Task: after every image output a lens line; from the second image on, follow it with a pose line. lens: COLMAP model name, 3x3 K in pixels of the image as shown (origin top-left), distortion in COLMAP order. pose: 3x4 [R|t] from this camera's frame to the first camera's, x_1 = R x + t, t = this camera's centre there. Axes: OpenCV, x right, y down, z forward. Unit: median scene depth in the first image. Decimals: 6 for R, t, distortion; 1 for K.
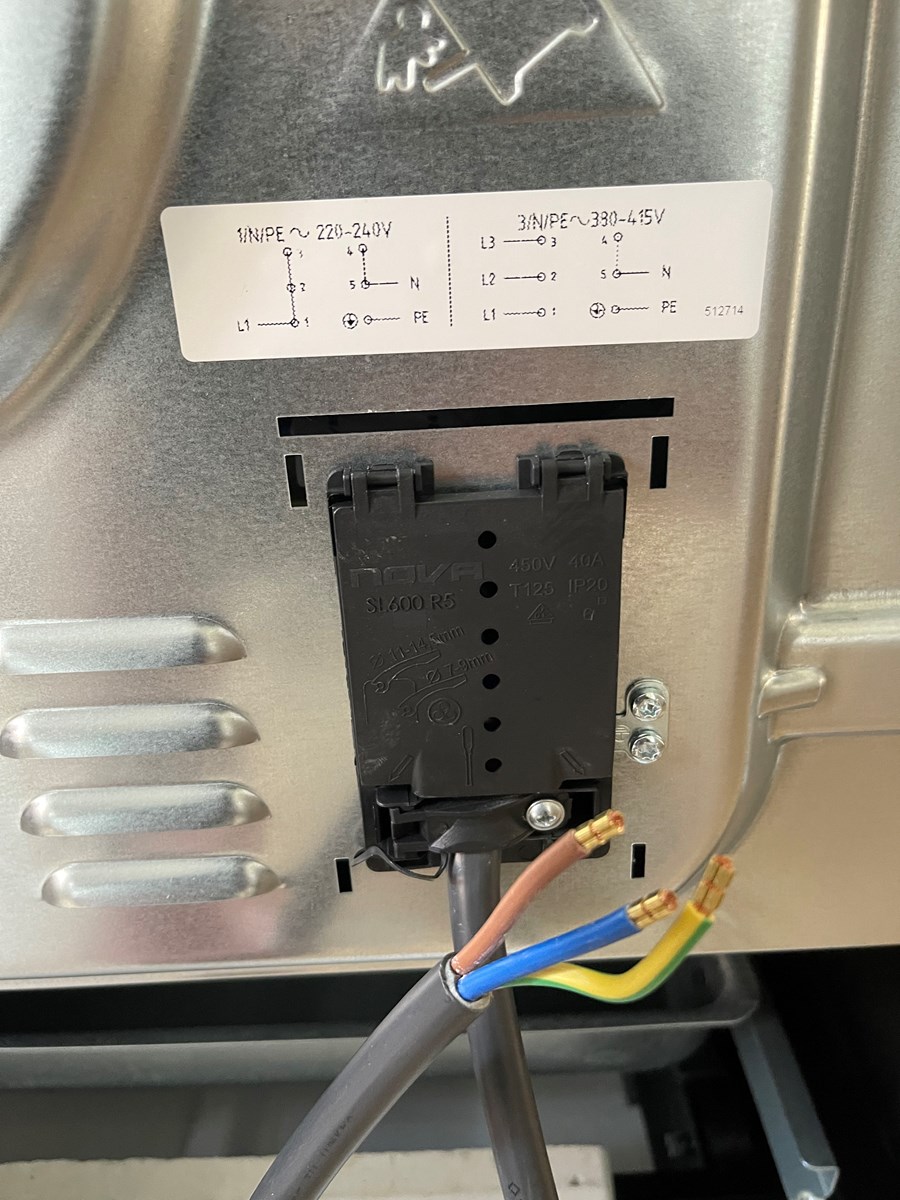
lens RADIAL K [[999.2, 0, 452.1], [0, 999.2, 598.2], [0, 0, 1]] dist [-0.016979, -0.010006]
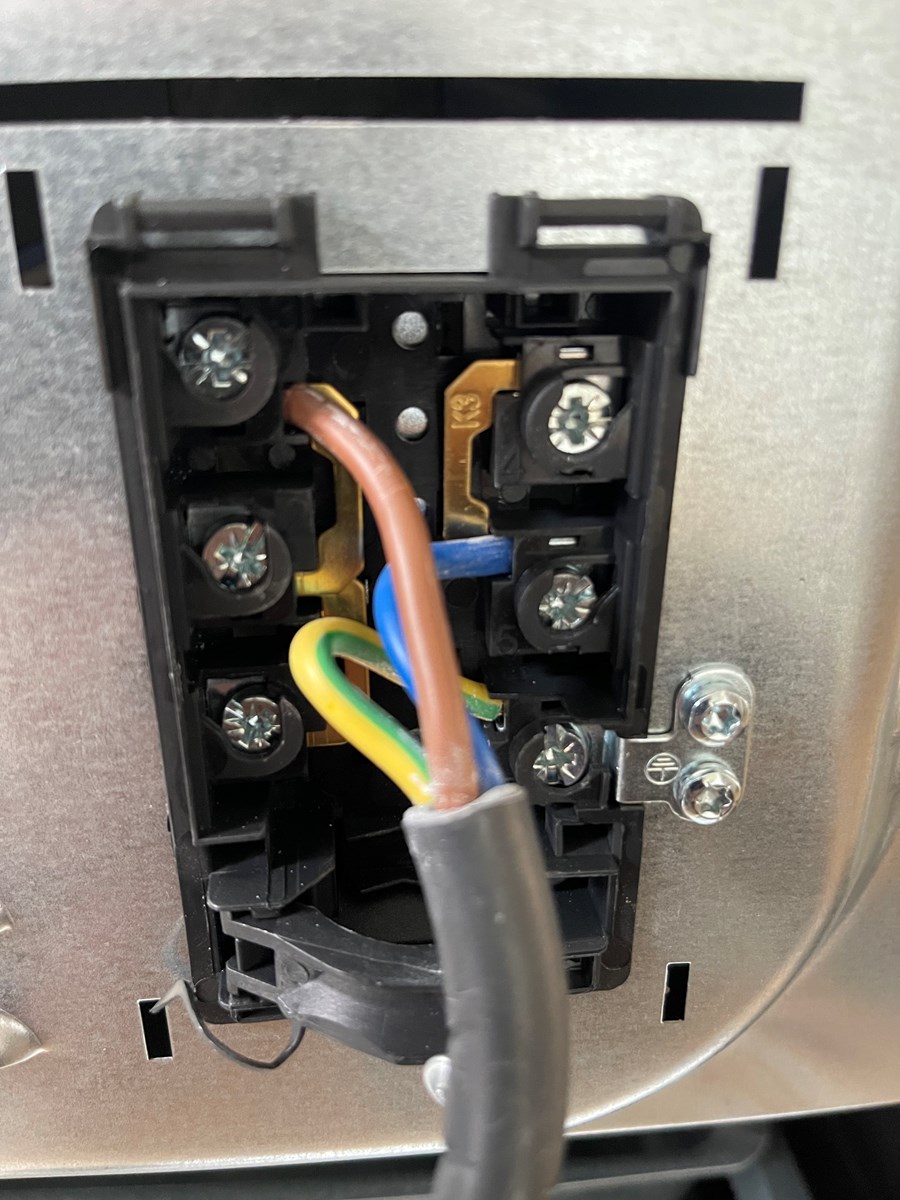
lens RADIAL K [[999.2, 0, 448.2], [0, 999.2, 603.0], [0, 0, 1]] dist [-0.016979, -0.010006]
pose [[0.996566, 0.011441, 0.082014, 0.006277], [-0.007564, 0.998846, -0.047434, 0.077273], [-0.082462, 0.046651, 0.995502, 0.496694]]
